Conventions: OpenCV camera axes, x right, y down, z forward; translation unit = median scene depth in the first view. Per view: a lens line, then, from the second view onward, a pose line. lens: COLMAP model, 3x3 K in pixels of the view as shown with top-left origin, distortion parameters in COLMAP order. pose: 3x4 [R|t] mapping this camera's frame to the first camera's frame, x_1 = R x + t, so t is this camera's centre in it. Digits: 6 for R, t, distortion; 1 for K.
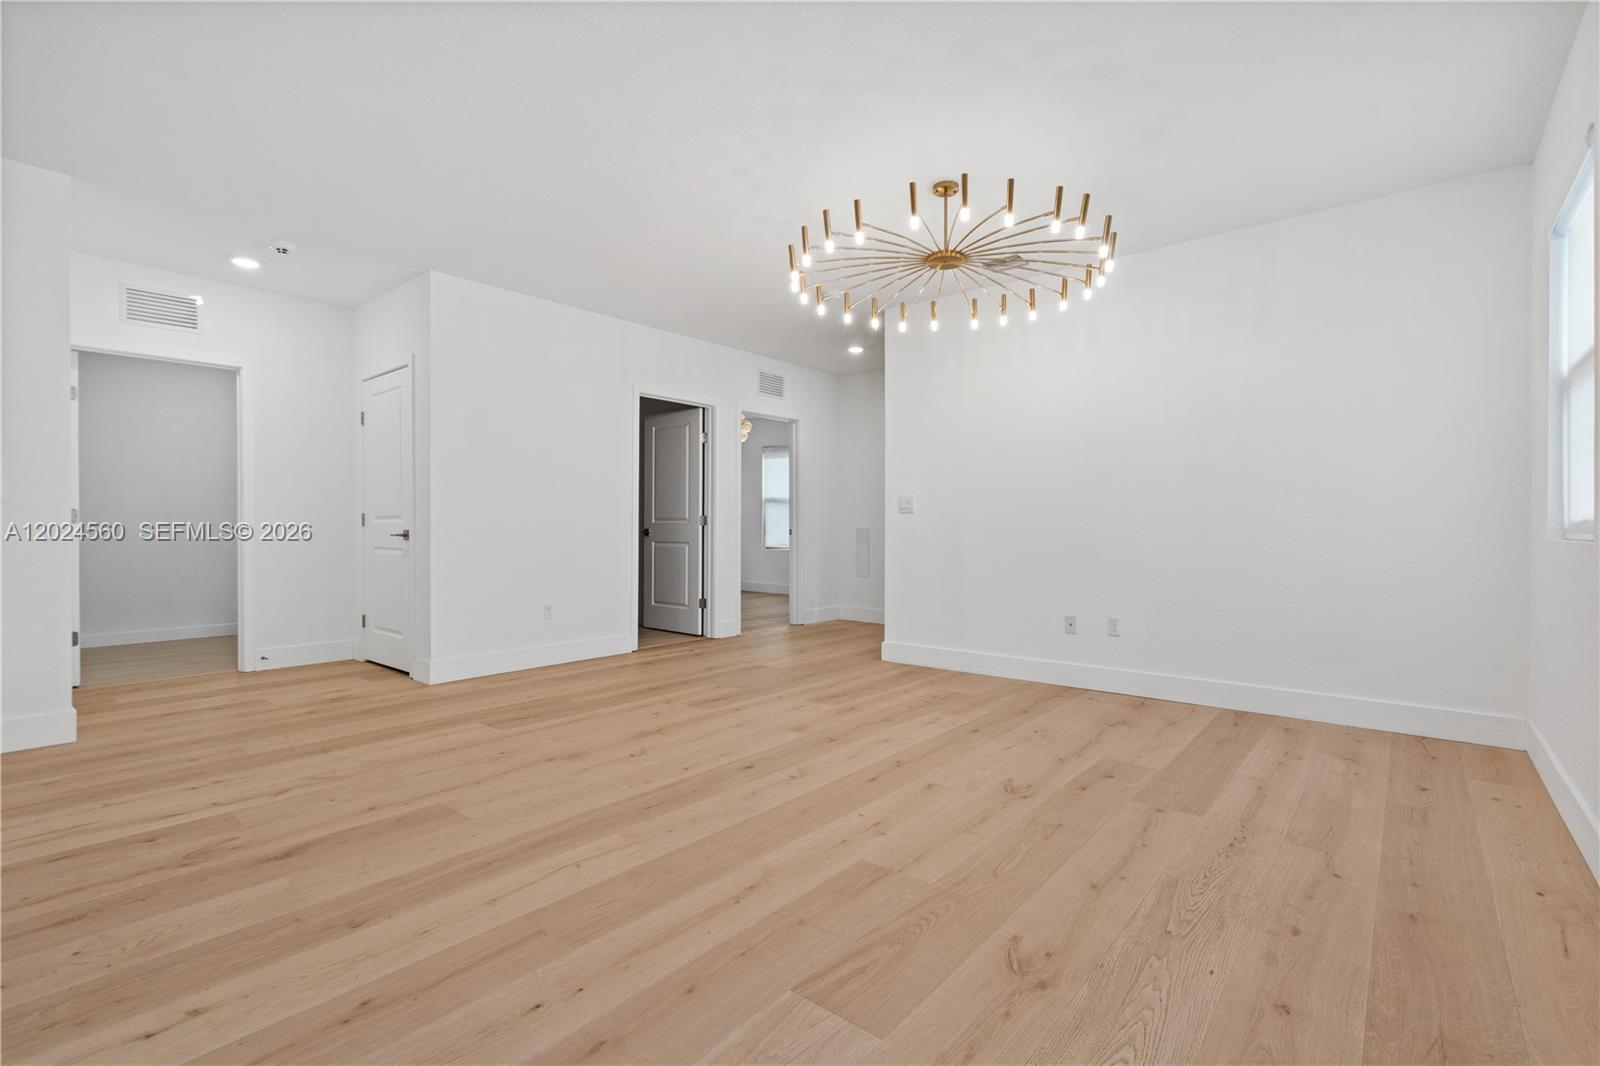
lens RADIAL K [[736.6, 0, 800.7], [0, 736.6, 522.0], [0, 0, 1]] dist [0.001774, 0.001320]
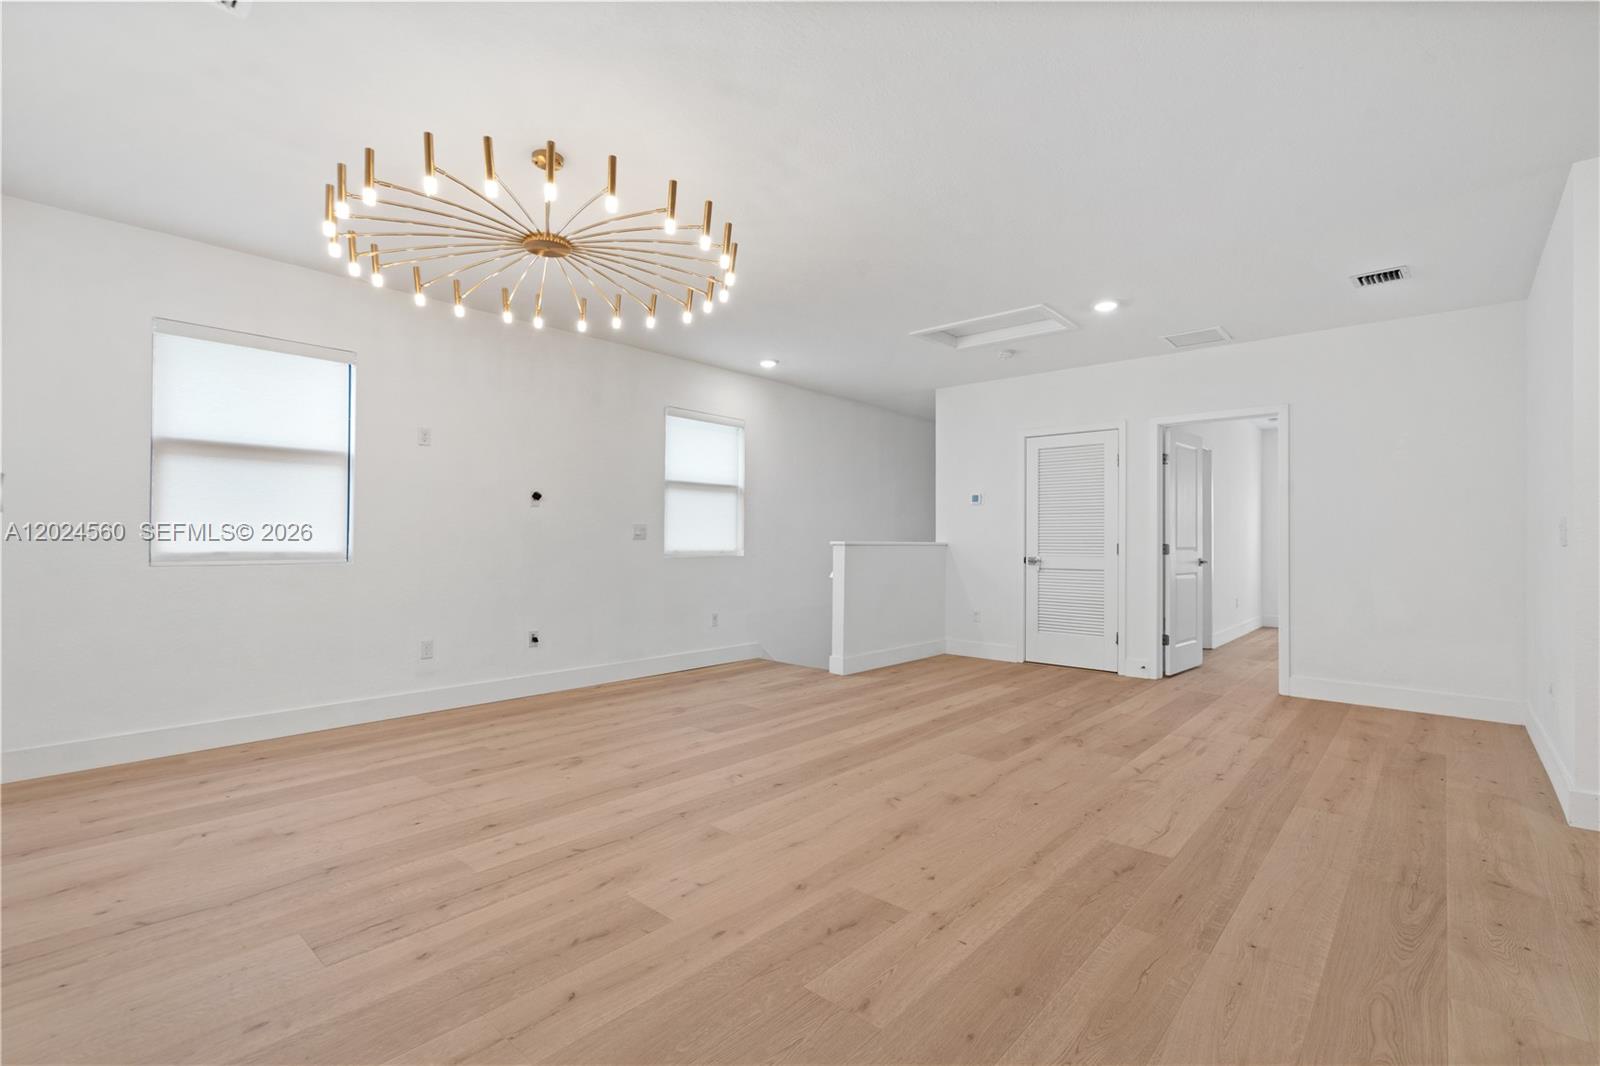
lens RADIAL K [[736.6, 0, 799.9], [0, 736.6, 541.1], [0, 0, 1]] dist [0.001774, 0.001320]
pose [[-0.999499, -0.006771, 0.030915, -0.137134], [-0.007015, 0.999945, -0.007813, -0.018956], [-0.030861, -0.008026, -0.999491, 2.136302]]
